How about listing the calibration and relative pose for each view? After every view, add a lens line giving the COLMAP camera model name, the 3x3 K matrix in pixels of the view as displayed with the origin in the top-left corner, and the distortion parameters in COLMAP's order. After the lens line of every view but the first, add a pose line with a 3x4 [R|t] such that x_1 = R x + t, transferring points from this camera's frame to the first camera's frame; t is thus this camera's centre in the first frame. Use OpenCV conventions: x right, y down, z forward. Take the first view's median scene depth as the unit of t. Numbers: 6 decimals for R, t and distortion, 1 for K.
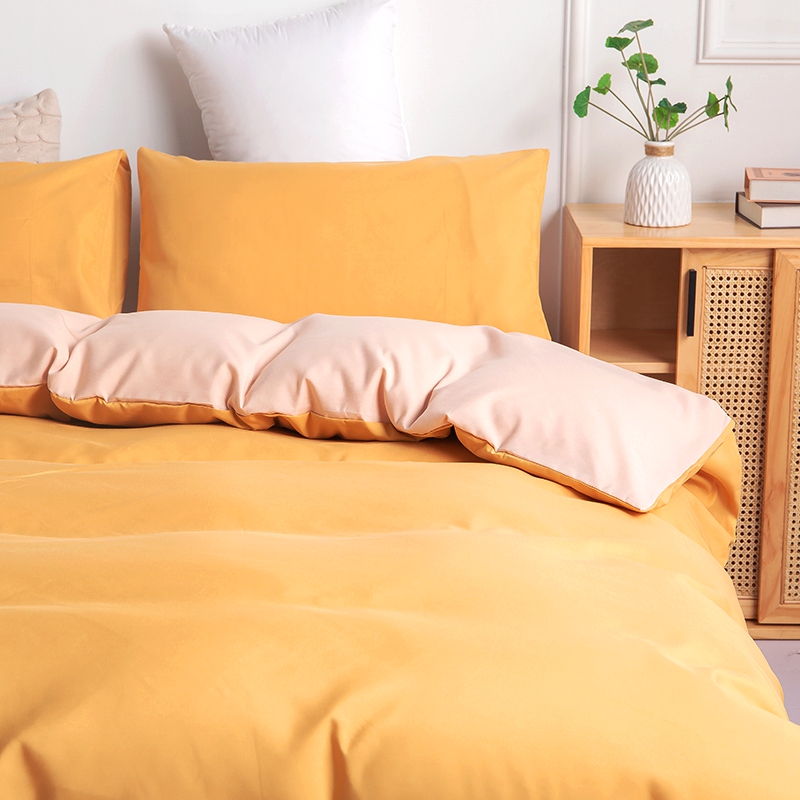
lens RADIAL K [[2115.2, 0, 400.0], [0, 2115.2, 400.0], [0, 0, 1]] dist [0.076774, 0.605166]
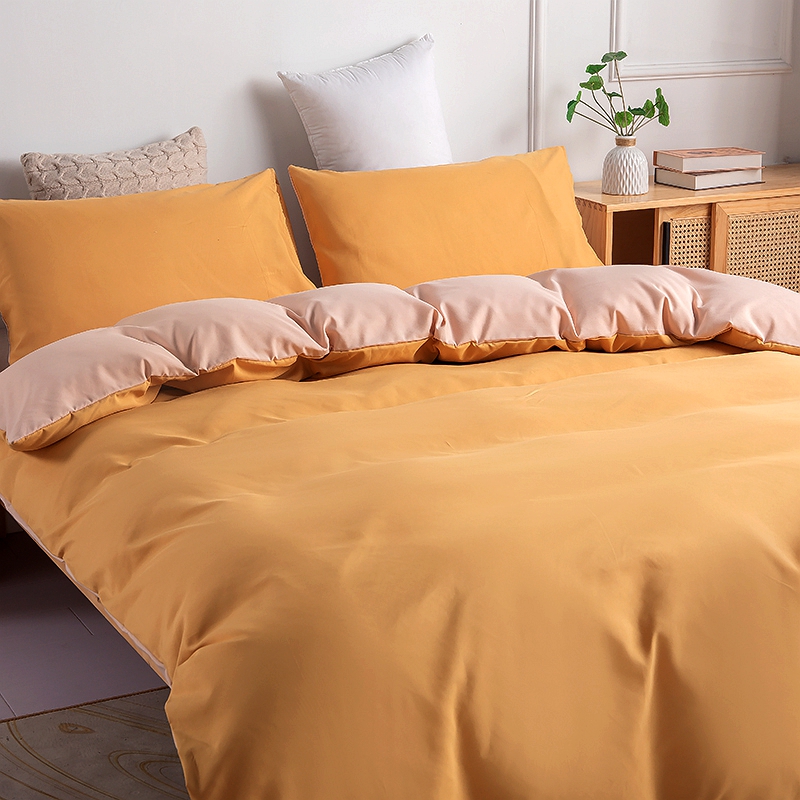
lens RADIAL K [[1667.0, 0, 400.0], [0, 1667.0, 400.0], [0, 0, 1]] dist [0.026319, 0.164694]
pose [[0.904075, -0.128561, 0.407578, -0.506091], [0.118677, 0.991695, 0.049563, -0.018320], [-0.410565, 0.003561, 0.911824, 0.027971]]
